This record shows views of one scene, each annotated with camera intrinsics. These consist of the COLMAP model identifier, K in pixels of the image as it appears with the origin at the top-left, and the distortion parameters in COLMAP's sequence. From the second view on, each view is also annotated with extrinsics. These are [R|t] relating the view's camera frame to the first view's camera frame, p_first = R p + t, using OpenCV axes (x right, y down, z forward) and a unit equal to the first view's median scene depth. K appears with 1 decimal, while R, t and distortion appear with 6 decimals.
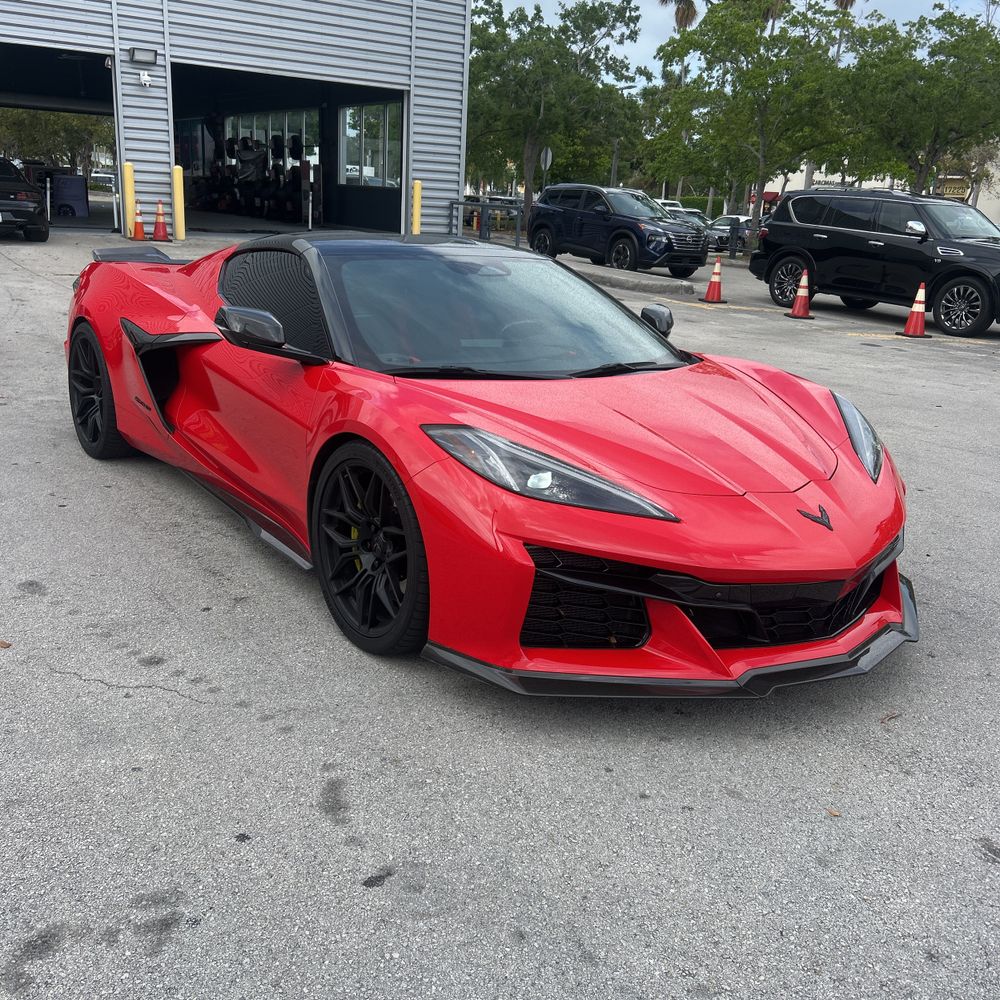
lens RADIAL K [[1021.9, 0, 495.9], [0, 1021.9, 485.8], [0, 0, 1]] dist [0.042078, -0.050859]
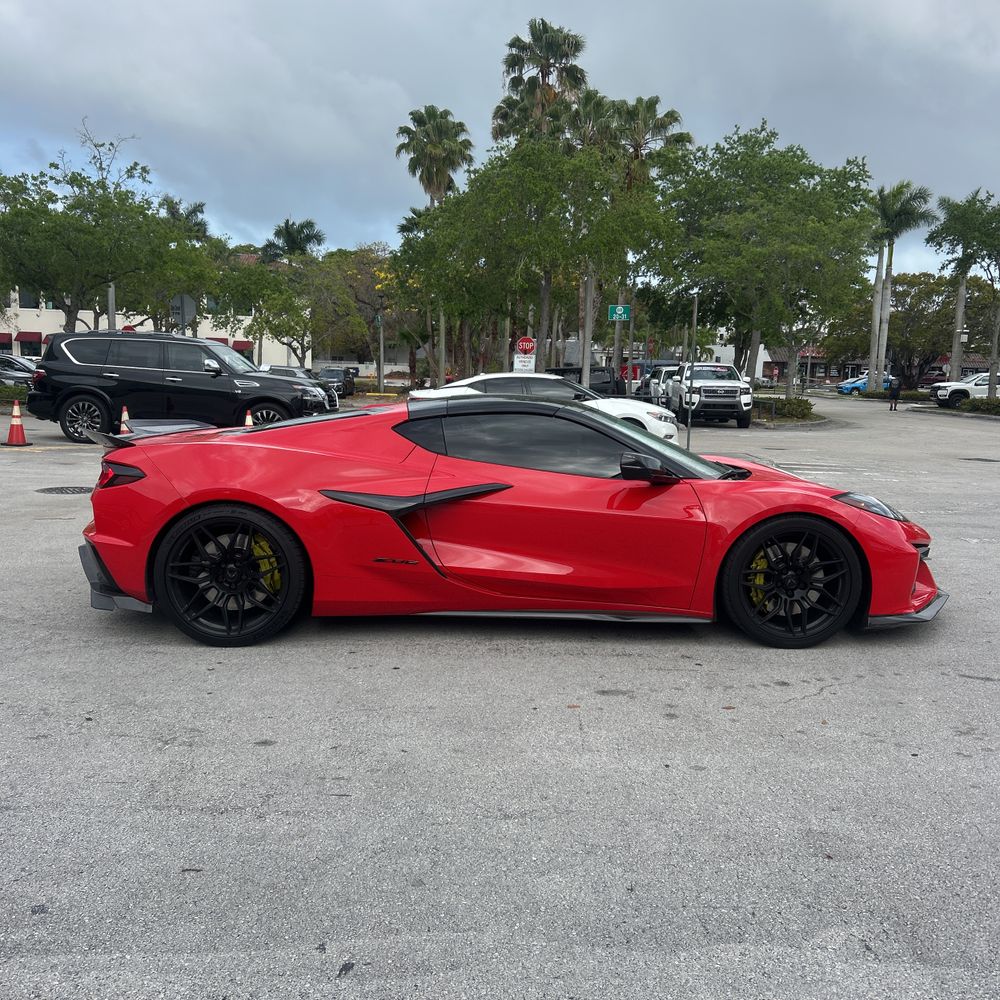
lens RADIAL K [[1019.2, 0, 502.5], [0, 1019.2, 498.6], [0, 0, 1]] dist [0.130201, -0.404711]
pose [[0.567456, -0.142420, 0.810993, -0.320799], [0.227511, 0.973704, 0.011804, -0.036887], [-0.791348, 0.177812, 0.584937, 0.075268]]
